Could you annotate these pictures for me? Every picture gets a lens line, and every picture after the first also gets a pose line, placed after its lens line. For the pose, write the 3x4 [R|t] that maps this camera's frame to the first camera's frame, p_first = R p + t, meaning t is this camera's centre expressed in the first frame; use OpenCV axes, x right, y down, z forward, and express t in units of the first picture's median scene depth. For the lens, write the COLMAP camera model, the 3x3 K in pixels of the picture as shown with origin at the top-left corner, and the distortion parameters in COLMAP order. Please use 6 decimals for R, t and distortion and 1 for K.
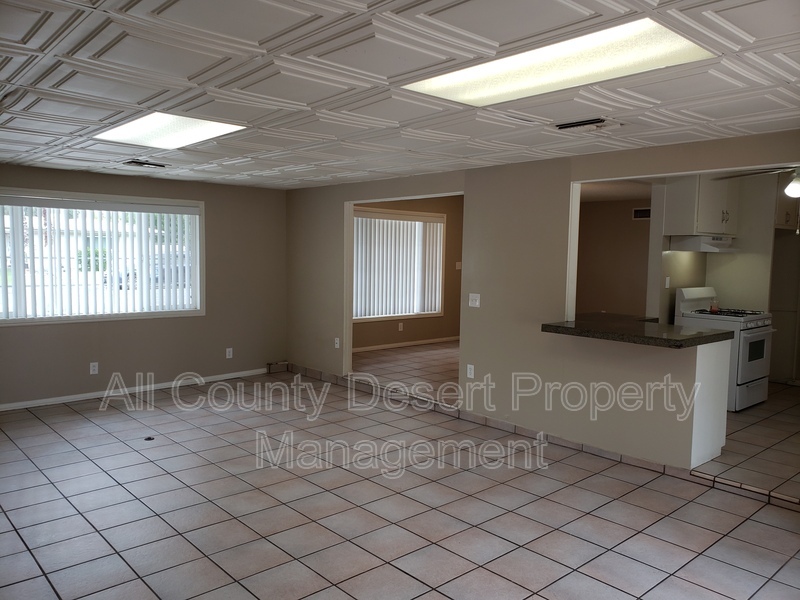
lens RADIAL K [[592.9, 0, 400.0], [0, 592.9, 300.0], [0, 0, 1]] dist [-0.016234, -0.000811]
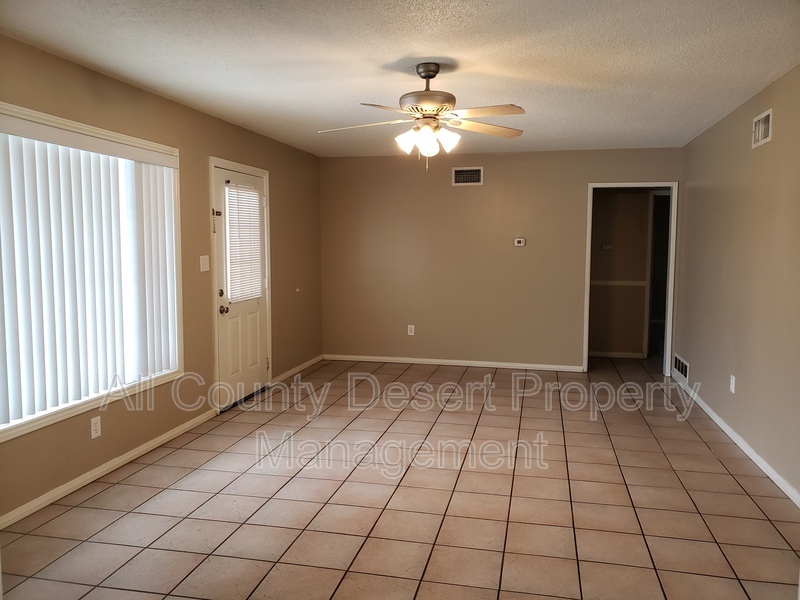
lens RADIAL K [[623.3, 0, 400.0], [0, 623.3, 300.0], [0, 0, 1]] dist [-0.007699, 0.000126]
pose [[0.822145, -0.062432, 0.565845, -0.059094], [0.053211, 0.998044, 0.032806, -0.039590], [-0.566786, 0.003138, 0.823859, 0.539923]]
